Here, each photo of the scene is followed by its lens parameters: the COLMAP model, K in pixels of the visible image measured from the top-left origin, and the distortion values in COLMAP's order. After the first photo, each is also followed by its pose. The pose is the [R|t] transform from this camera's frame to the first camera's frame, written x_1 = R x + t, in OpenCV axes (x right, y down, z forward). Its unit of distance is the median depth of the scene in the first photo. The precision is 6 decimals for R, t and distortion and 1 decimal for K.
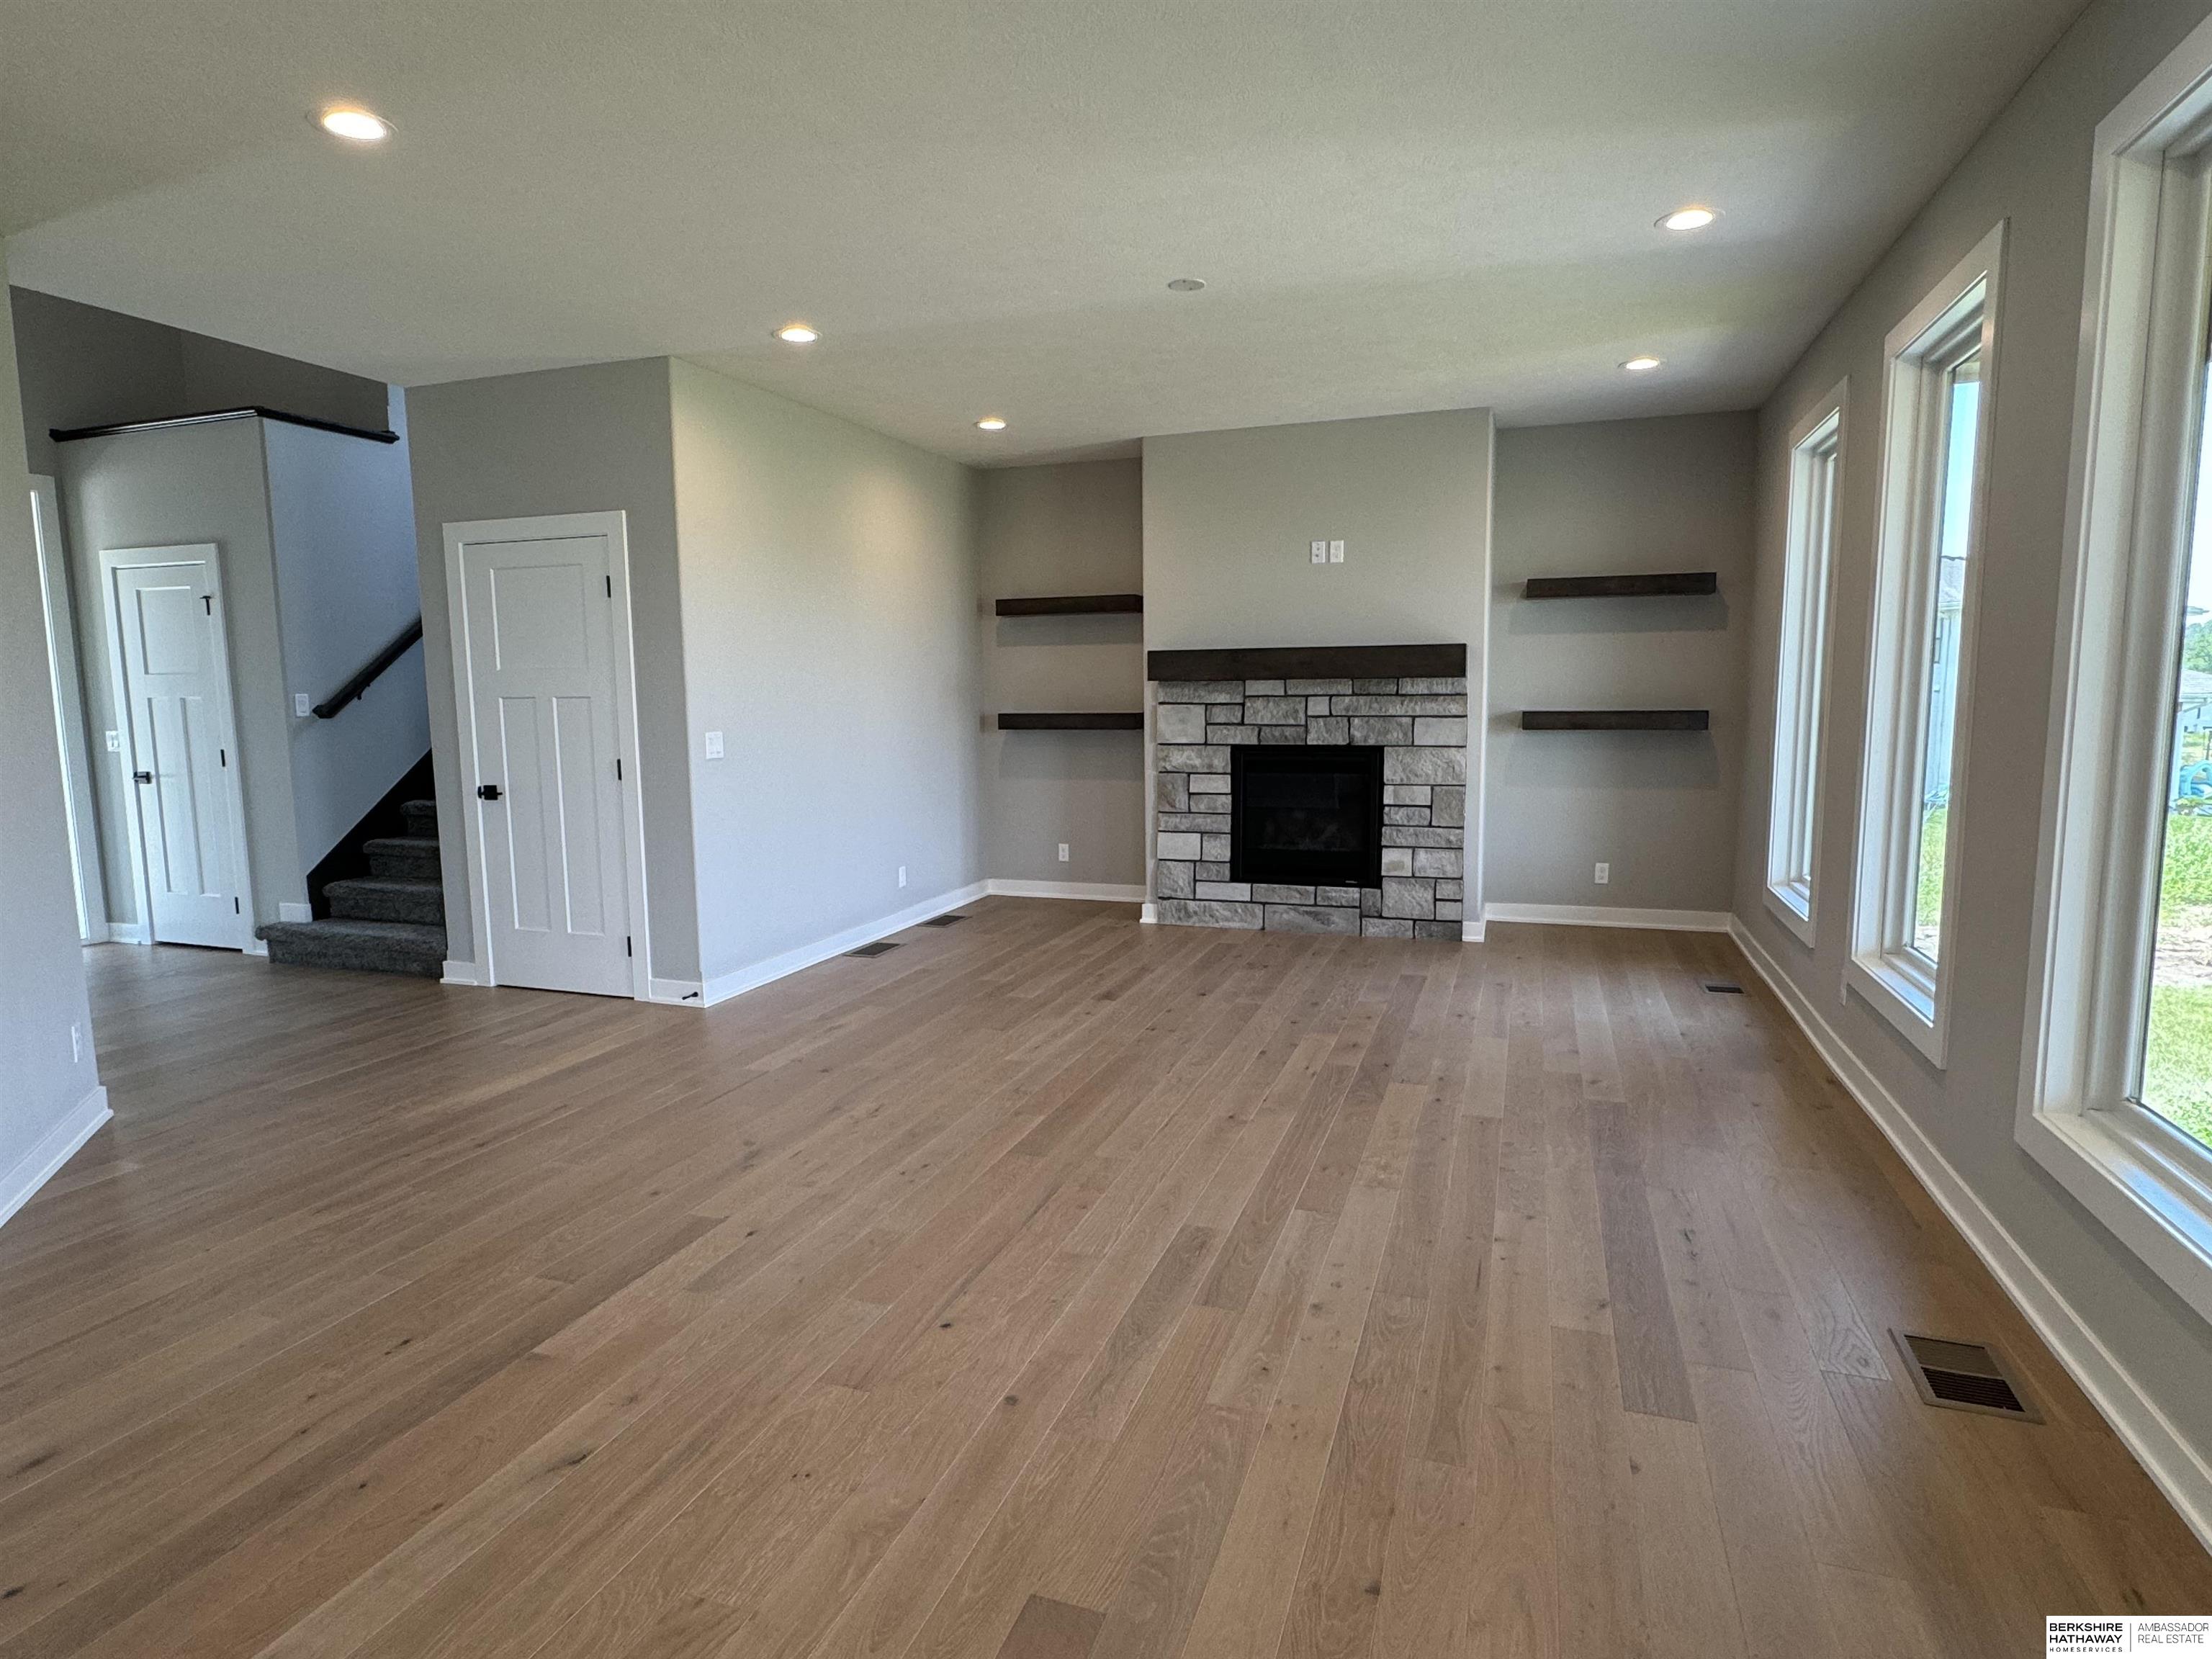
lens RADIAL K [[1218.5, 0, 1092.4], [0, 1218.5, 832.9], [0, 0, 1]] dist [-0.001952, 0.000910]
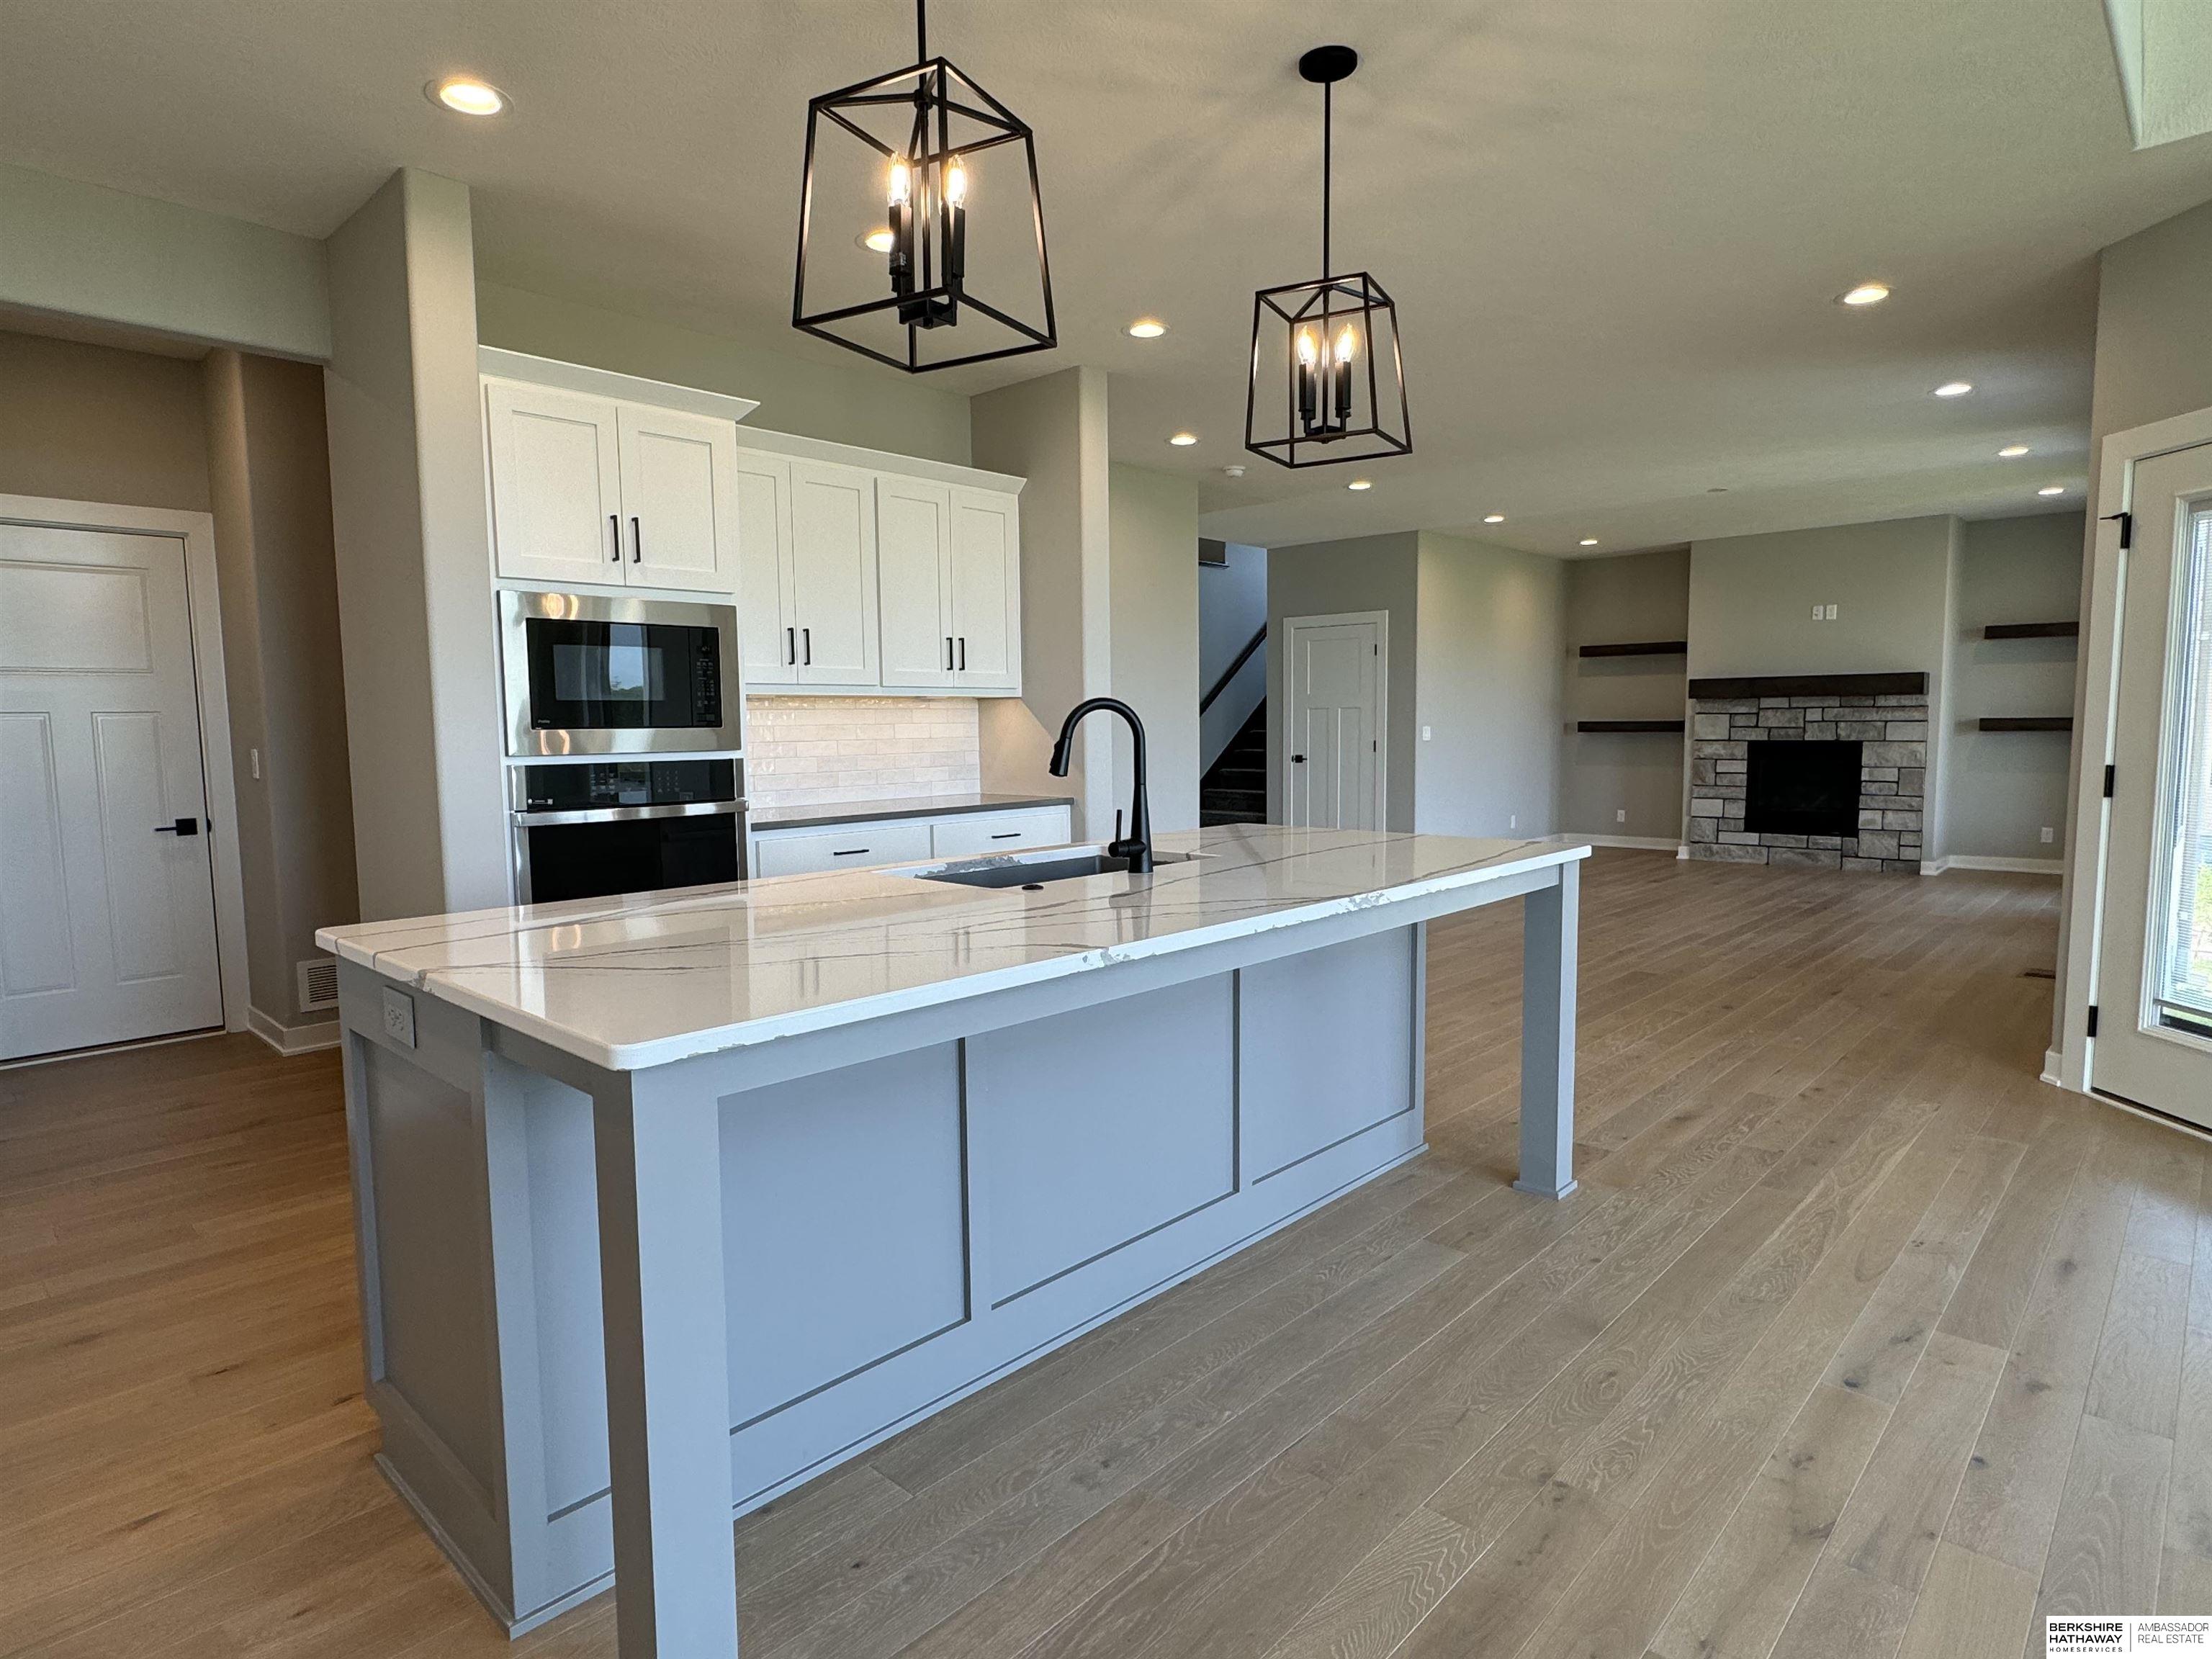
lens RADIAL K [[1218.5, 0, 1092.4], [0, 1218.5, 832.9], [0, 0, 1]] dist [-0.001952, 0.000910]
pose [[0.916938, 0.037746, -0.397241, -0.028034], [-0.046208, 0.998863, -0.011749, 0.099511], [0.396345, 0.029129, 0.917639, -0.719971]]
